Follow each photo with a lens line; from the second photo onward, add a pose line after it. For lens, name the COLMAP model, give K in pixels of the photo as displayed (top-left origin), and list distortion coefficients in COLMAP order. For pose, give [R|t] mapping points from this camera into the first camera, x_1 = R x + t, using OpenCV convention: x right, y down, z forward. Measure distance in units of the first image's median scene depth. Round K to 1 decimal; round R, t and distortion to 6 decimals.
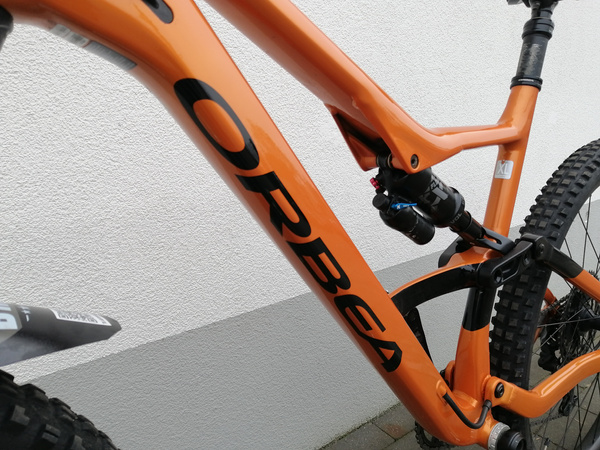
lens RADIAL K [[453.9, 0, 299.6], [0, 453.9, 225.2], [0, 0, 1]] dist [-0.006764, 0.047994]
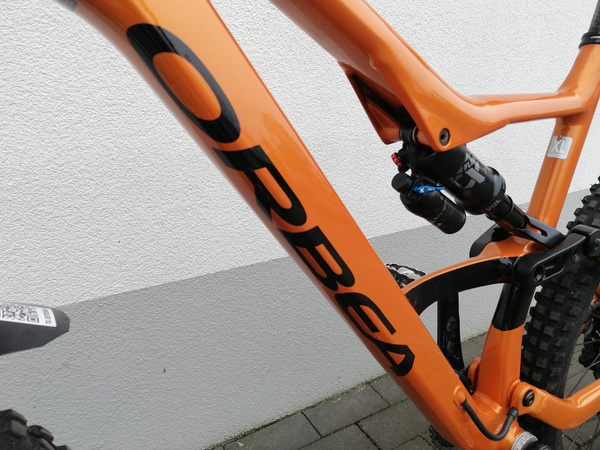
lens RADIAL K [[453.9, 0, 300.3], [0, 453.9, 229.5], [0, 0, 1]] dist [-0.006764, 0.047994]
pose [[0.994574, 0.056646, -0.087260, 0.066122], [-0.048428, 0.994433, 0.093579, -0.033720], [0.092075, -0.088845, 0.991781, 0.127822]]
